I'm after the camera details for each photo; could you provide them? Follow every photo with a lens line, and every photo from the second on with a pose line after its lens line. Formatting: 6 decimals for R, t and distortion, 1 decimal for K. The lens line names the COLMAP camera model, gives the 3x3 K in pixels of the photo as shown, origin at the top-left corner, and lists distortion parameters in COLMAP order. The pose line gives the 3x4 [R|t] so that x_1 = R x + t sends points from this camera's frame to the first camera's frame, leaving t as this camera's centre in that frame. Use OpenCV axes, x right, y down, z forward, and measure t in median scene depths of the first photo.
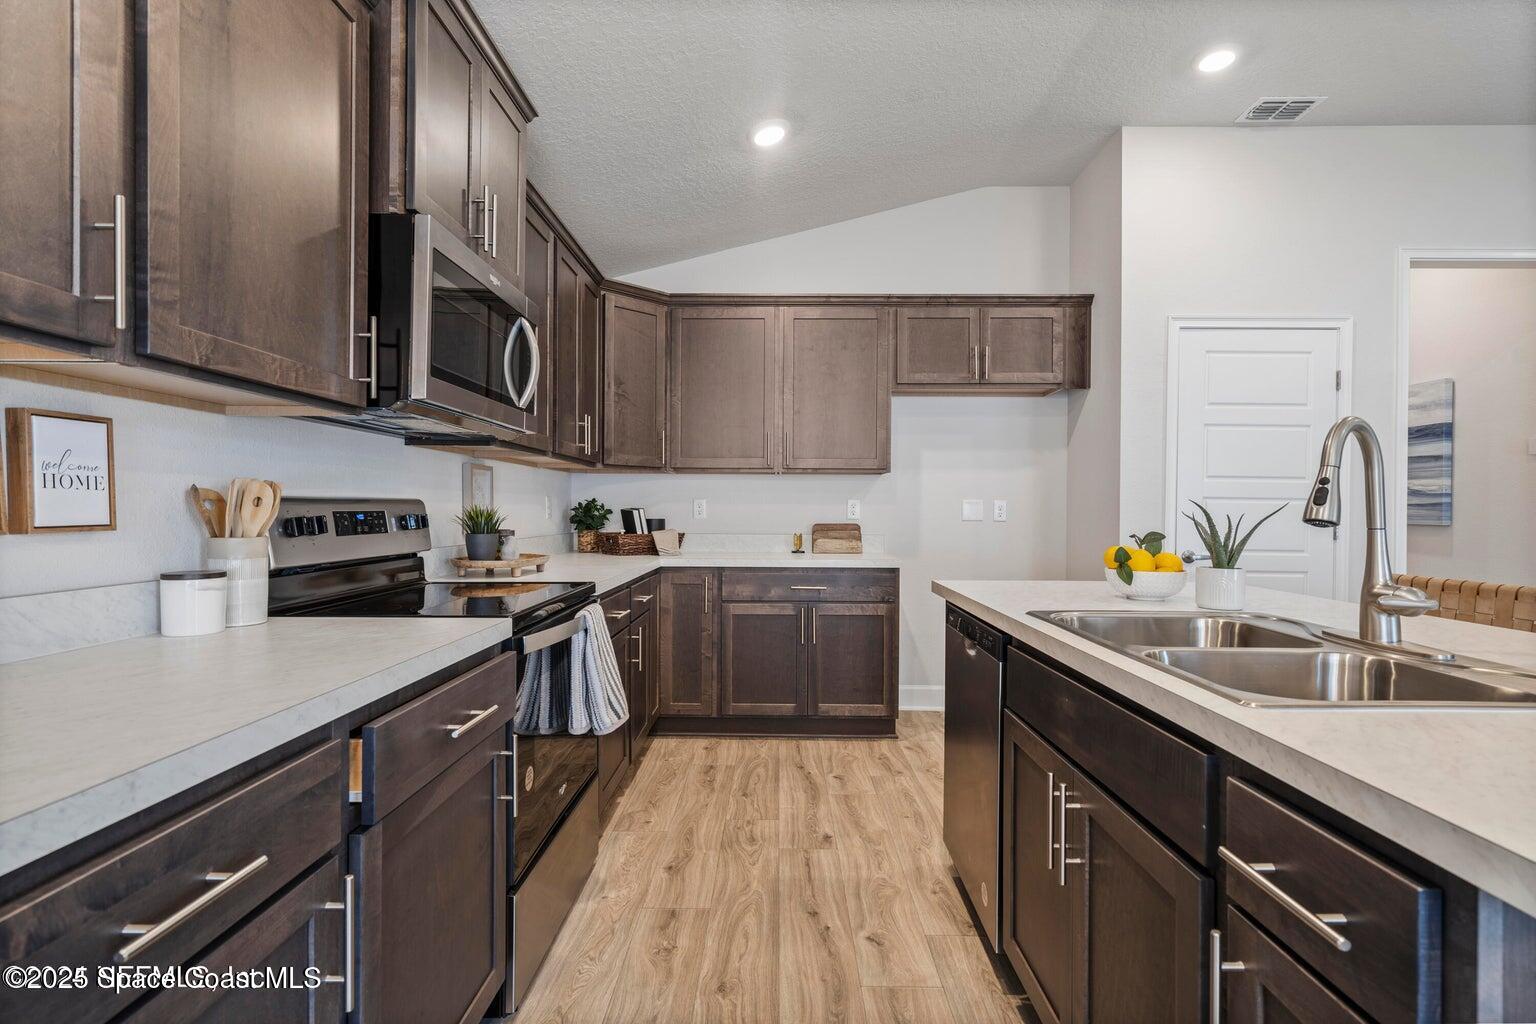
lens RADIAL K [[730.4, 0, 768.0], [0, 730.4, 512.0], [0, 0, 1]] dist [-0.000219, 0.000335]
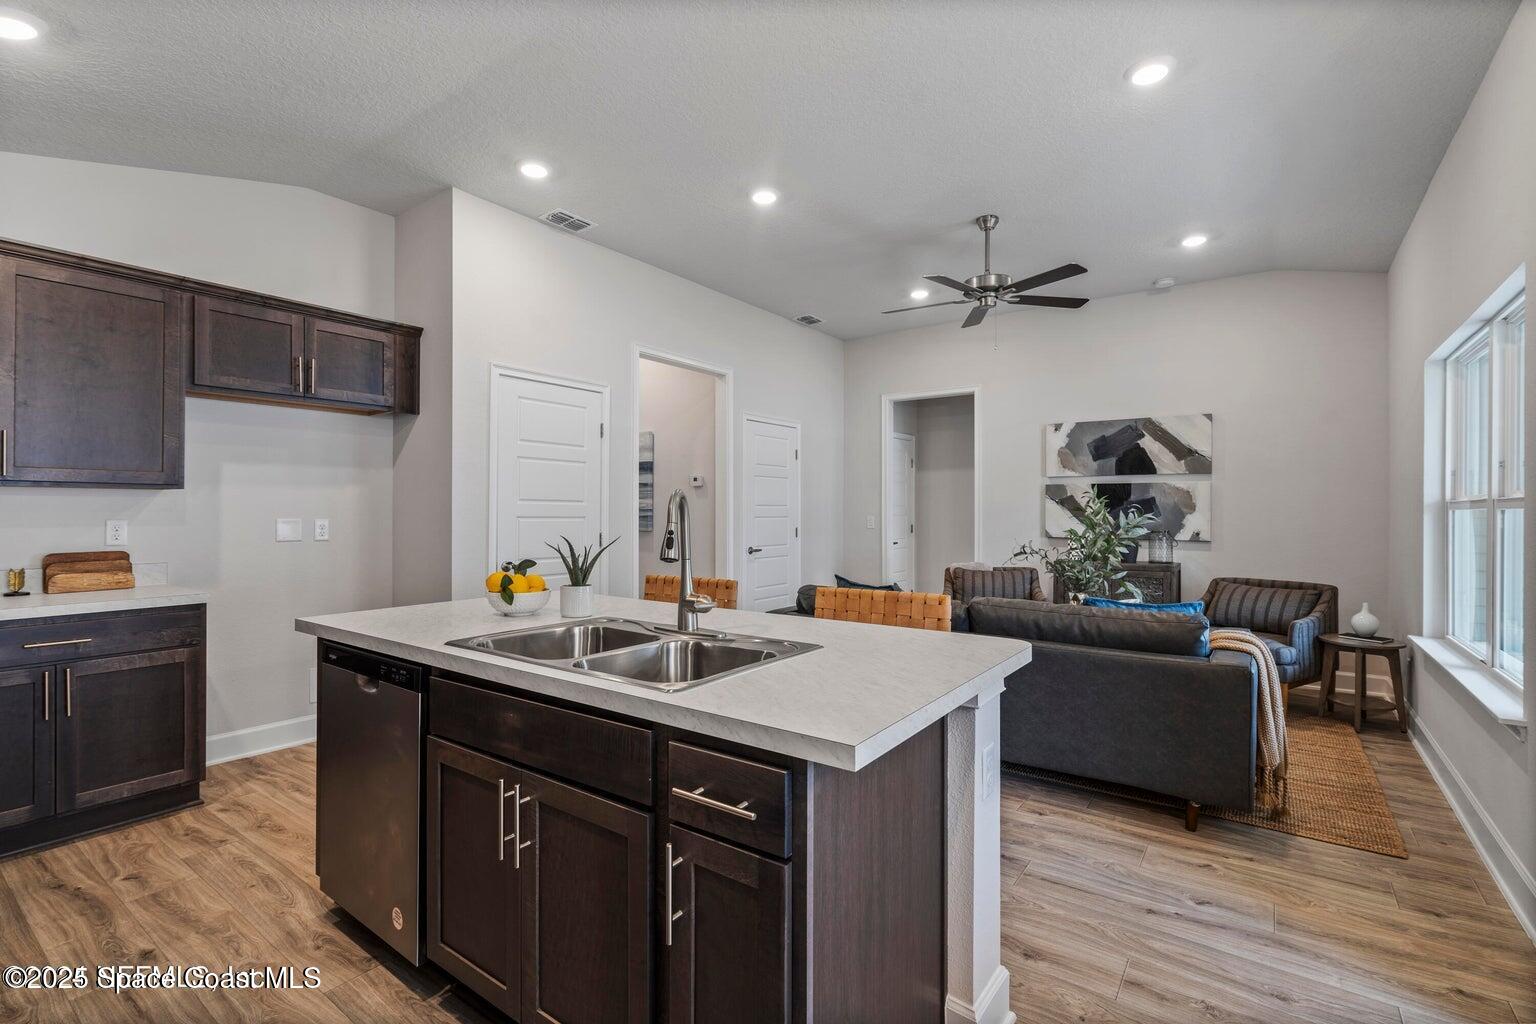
lens RADIAL K [[693.2, 0, 765.1], [0, 693.2, 504.5], [0, 0, 1]] dist [0.000139, 0.000397]
pose [[0.577906, 0.002298, 0.816100, -0.121662], [0.005429, 0.999963, -0.006660, -0.034447], [-0.816085, 0.008279, 0.577873, -0.004702]]
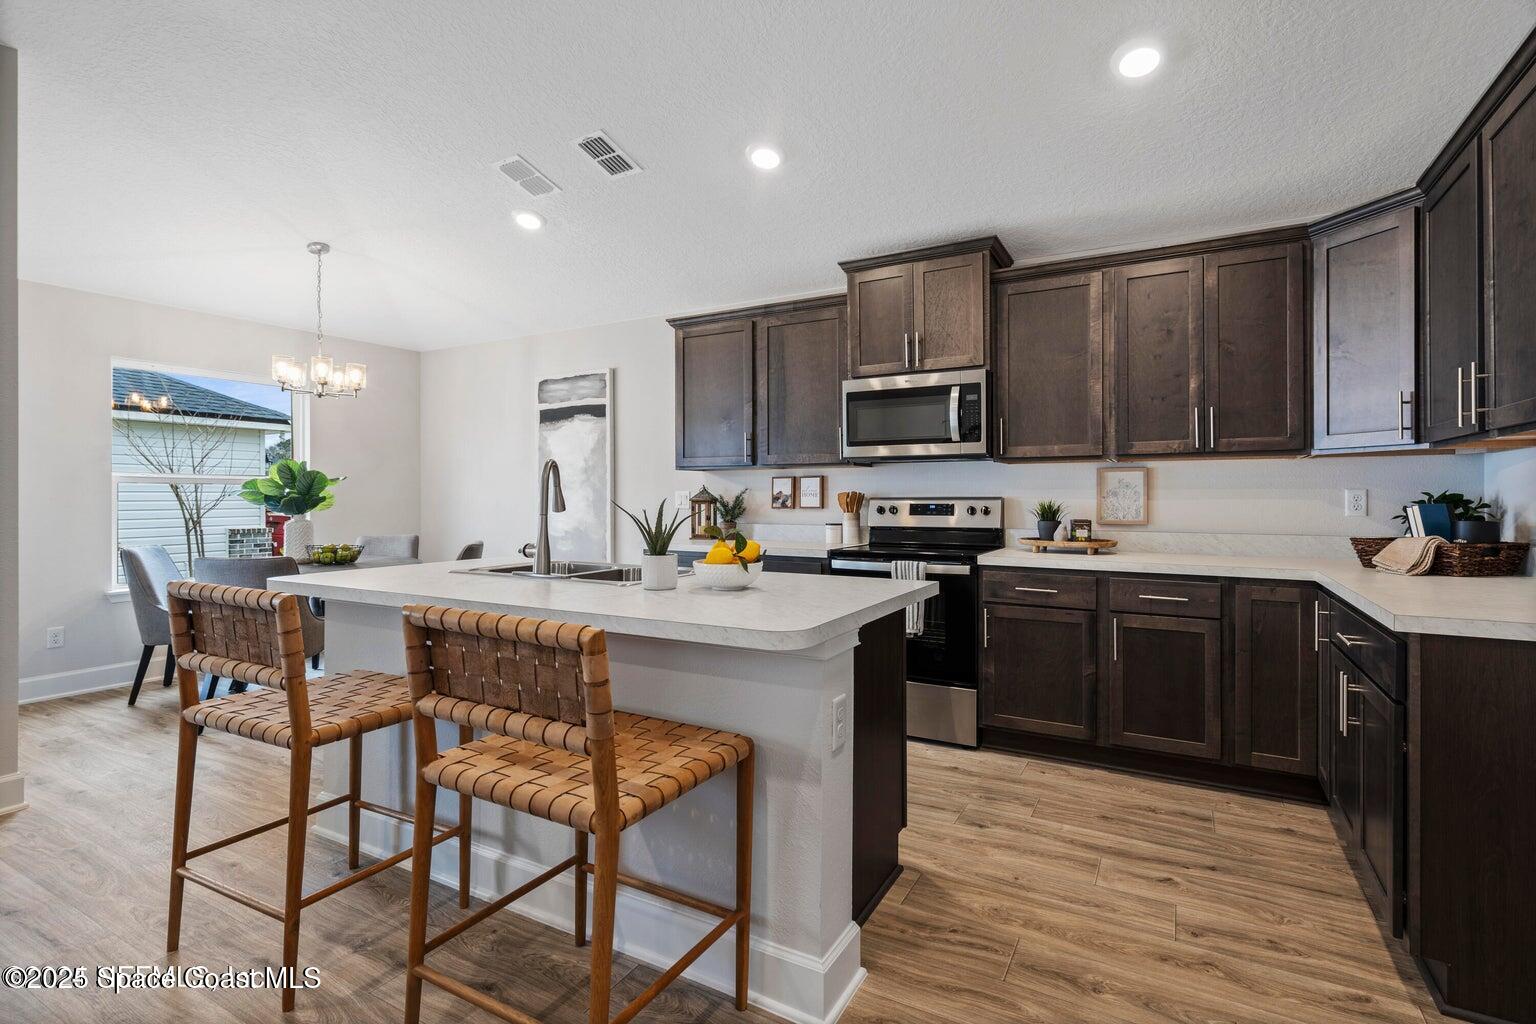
lens RADIAL K [[730.4, 0, 768.0], [0, 730.4, 512.0], [0, 0, 1]] dist [-0.000219, 0.000335]
pose [[-0.478458, 0.012299, -0.878024, 0.900242], [-0.005821, 0.999836, 0.017177, -0.007550], [0.878091, 0.013330, -0.478308, 0.986261]]
